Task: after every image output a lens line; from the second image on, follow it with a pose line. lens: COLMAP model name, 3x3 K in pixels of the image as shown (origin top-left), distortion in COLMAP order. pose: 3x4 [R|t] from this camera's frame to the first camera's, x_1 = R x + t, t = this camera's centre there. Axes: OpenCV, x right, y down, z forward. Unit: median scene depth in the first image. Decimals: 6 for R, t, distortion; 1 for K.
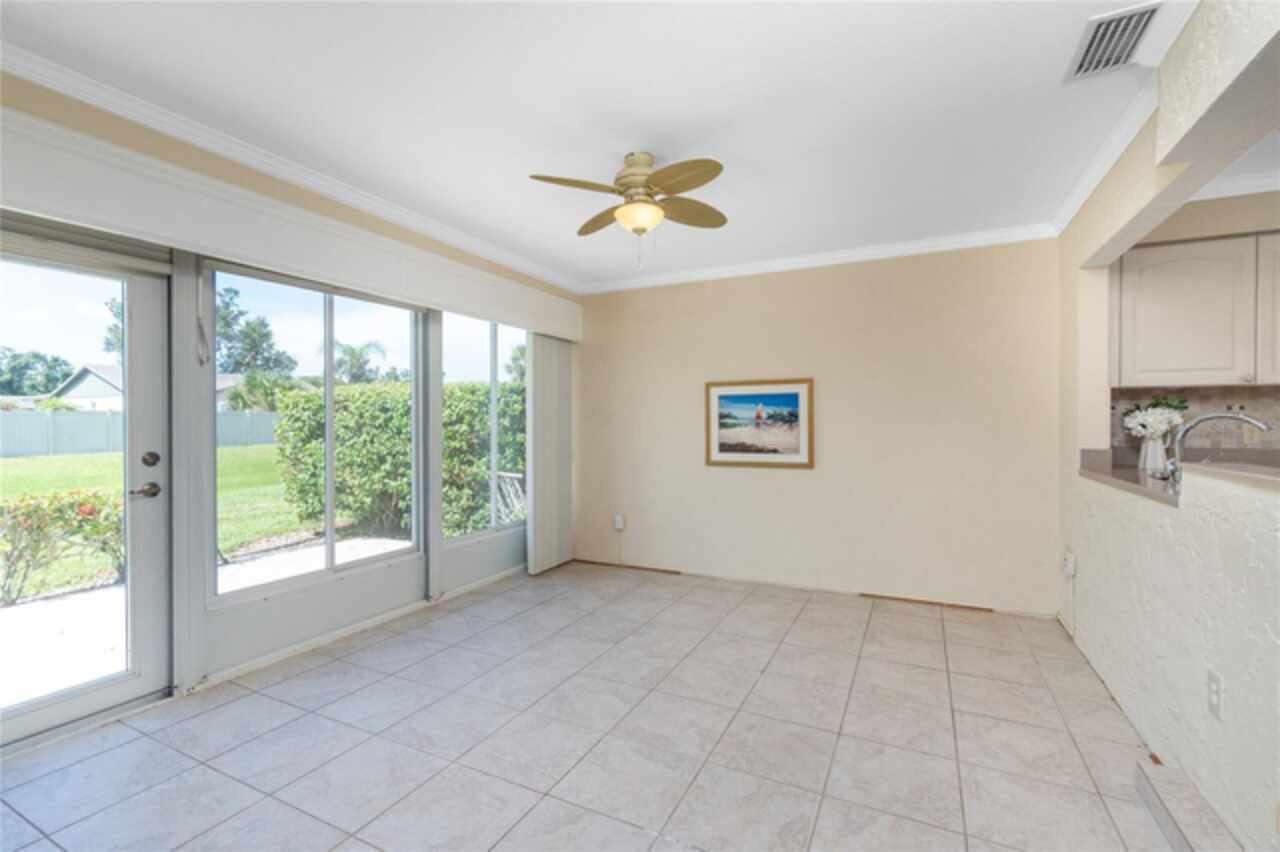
lens RADIAL K [[557.6, 0, 633.0], [0, 557.6, 425.1], [0, 0, 1]] dist [-0.005312, 0.004292]
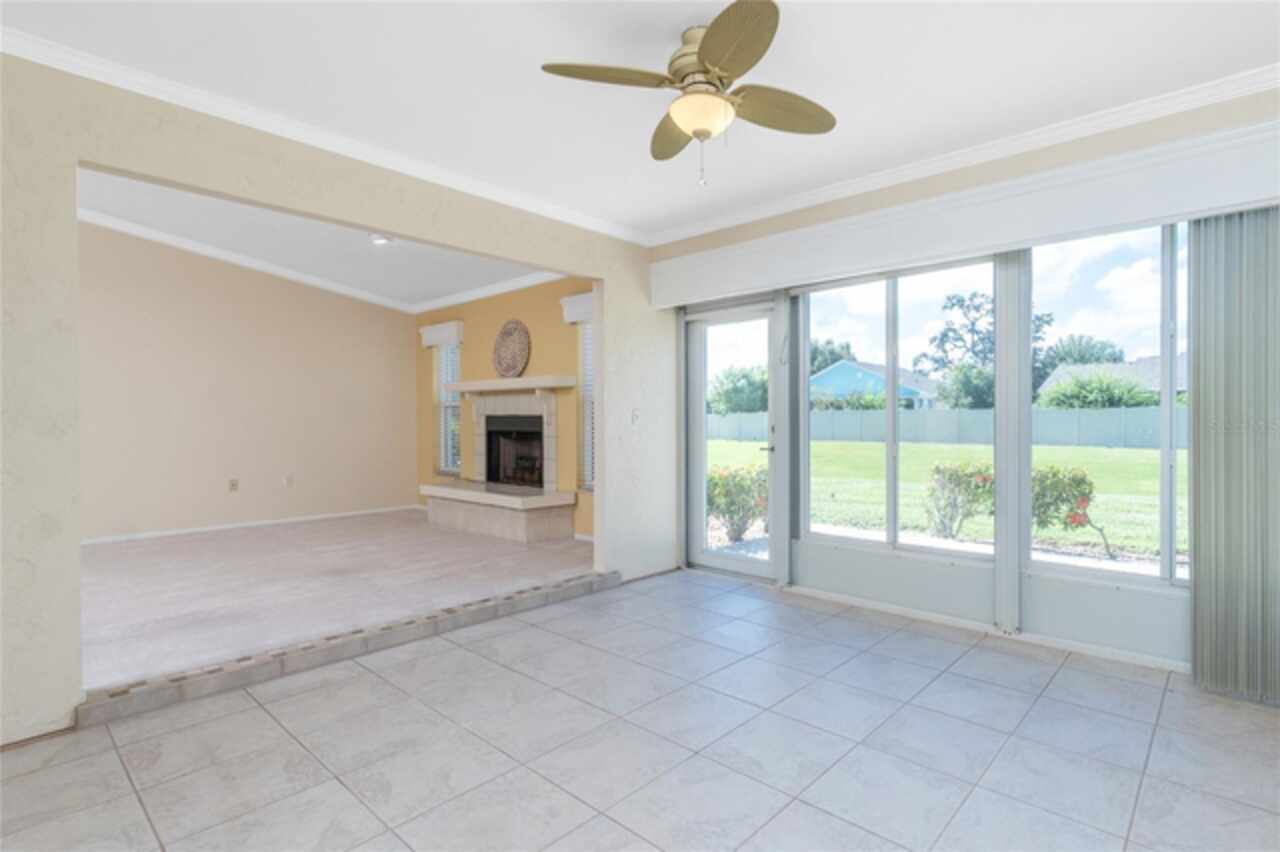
lens RADIAL K [[613.5, 0, 749.8], [0, 613.5, 423.0], [0, 0, 1]] dist [-0.014530, 0.000781]
pose [[-0.185103, 0.004249, -0.982710, 0.501291], [-0.001454, 0.999988, 0.004597, 0.022978], [0.982718, 0.002279, -0.185094, 0.760830]]
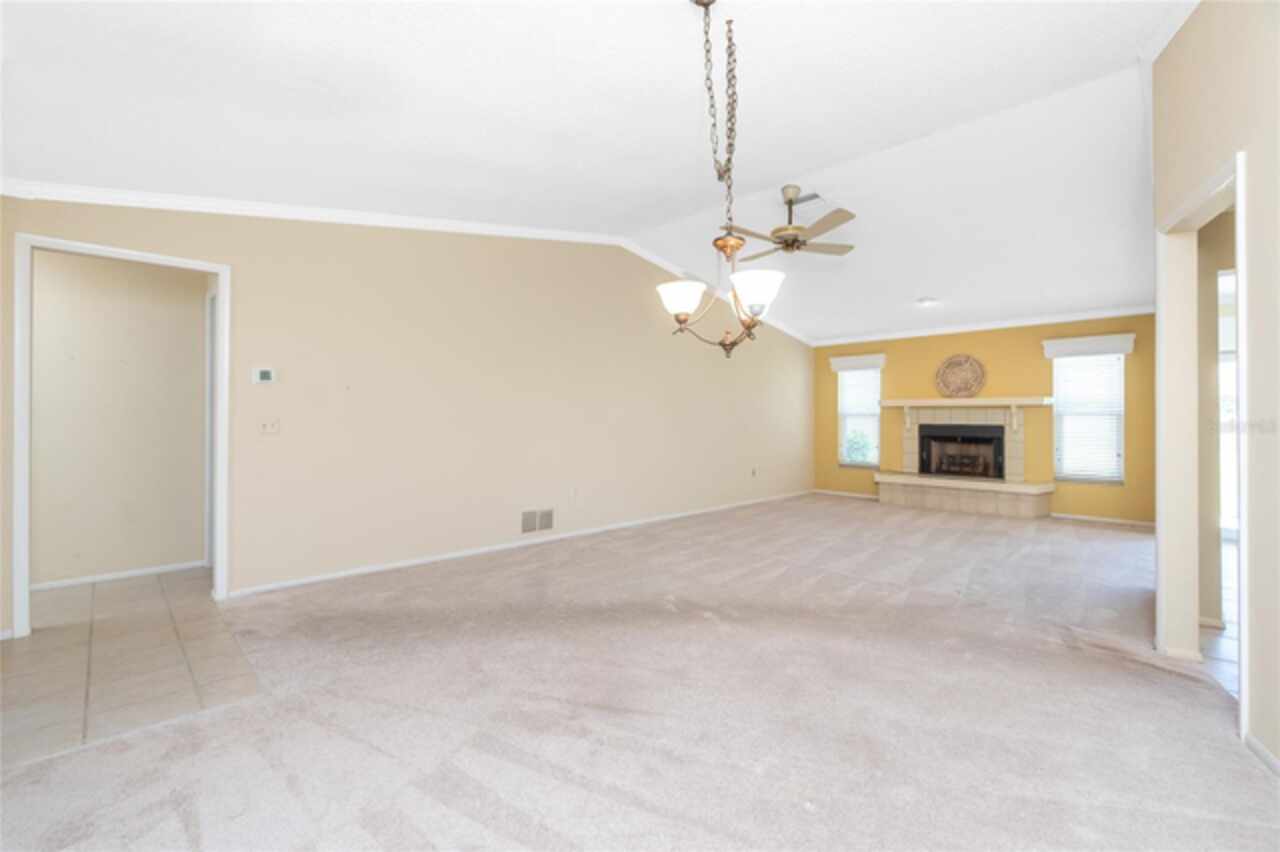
lens RADIAL K [[557.6, 0, 646.0], [0, 557.6, 416.3], [0, 0, 1]] dist [-0.005312, 0.004292]
pose [[-0.285428, -0.012712, -0.958316, 1.183382], [-0.010185, 0.999896, -0.010230, 0.013633], [0.958346, 0.006840, -0.285528, -0.522994]]
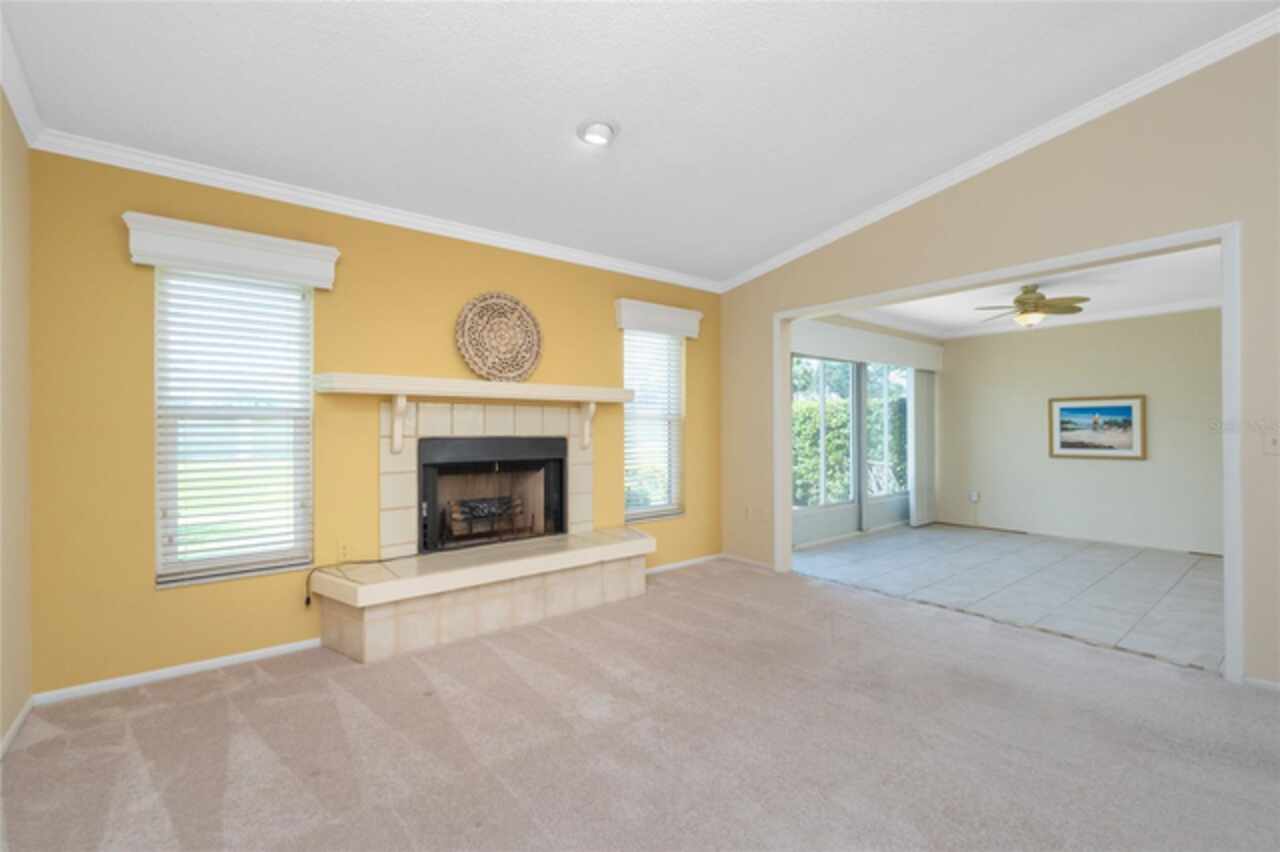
lens RADIAL K [[557.6, 0, 643.2], [0, 557.6, 422.7], [0, 0, 1]] dist [-0.005312, 0.004292]
pose [[0.916820, -0.005895, -0.399257, -0.272527], [0.001044, 0.999923, -0.012368, 0.000373], [0.399300, 0.010923, 0.916755, -0.779881]]
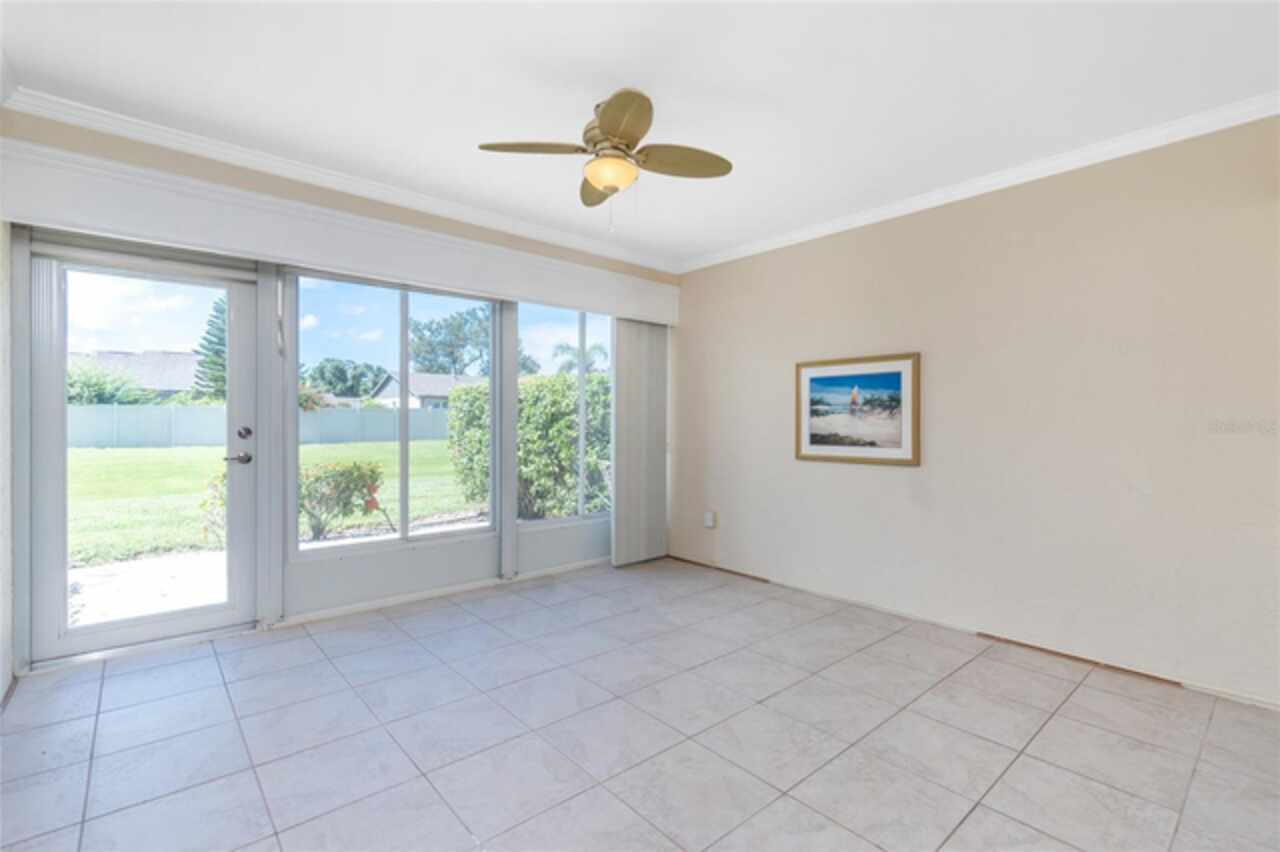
lens RADIAL K [[557.6, 0, 644.6], [0, 557.6, 419.3], [0, 0, 1]] dist [-0.005312, 0.004292]
pose [[0.929233, 0.005977, -0.369446, 0.250224], [-0.009301, 0.999931, -0.007216, 0.019821], [0.369377, 0.010142, 0.929224, 0.113105]]
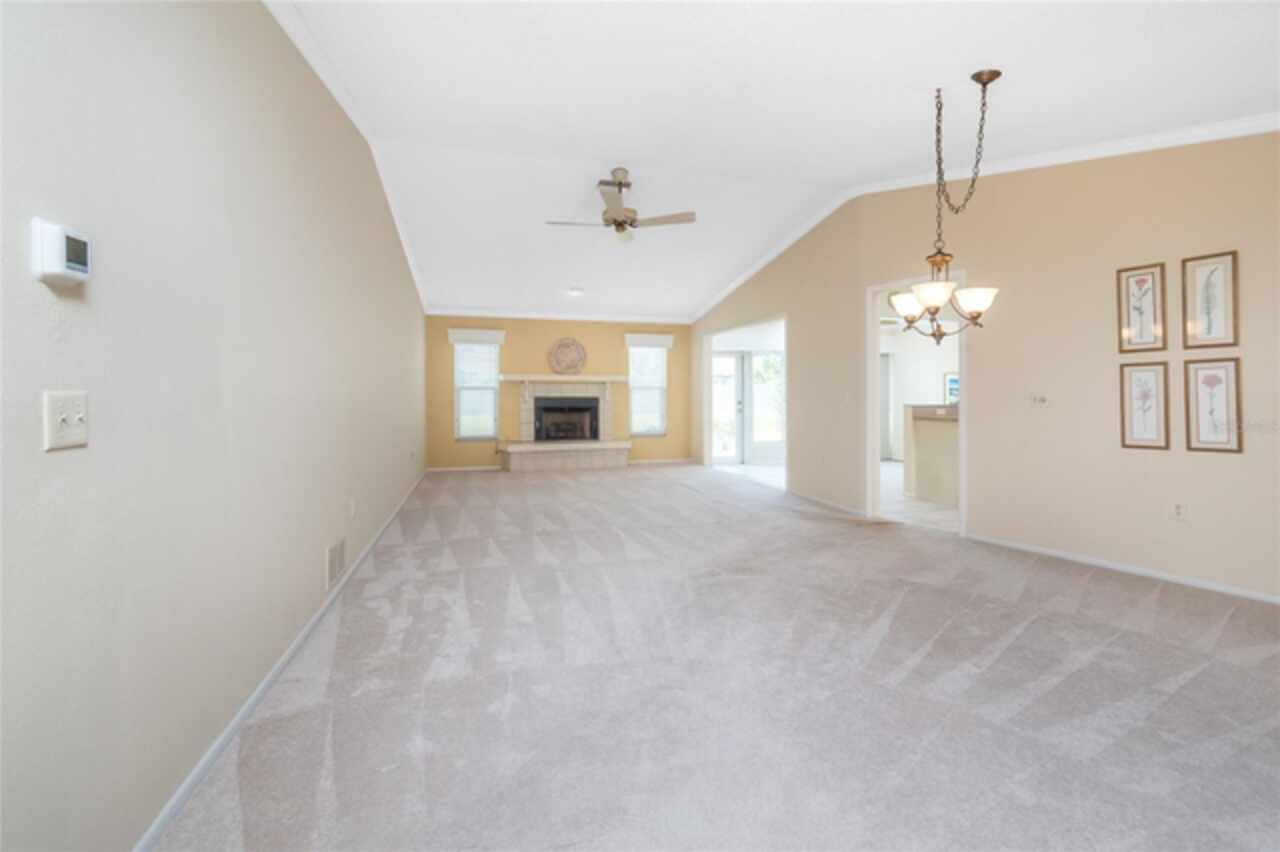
lens RADIAL K [[557.6, 0, 651.0], [0, 557.6, 385.6], [0, 0, 1]] dist [-0.005312, 0.004292]
pose [[0.692148, -0.013058, -0.721637, 0.938947], [0.000290, 0.999841, -0.017815, 0.006740], [0.721755, 0.012122, 0.692042, -1.316620]]
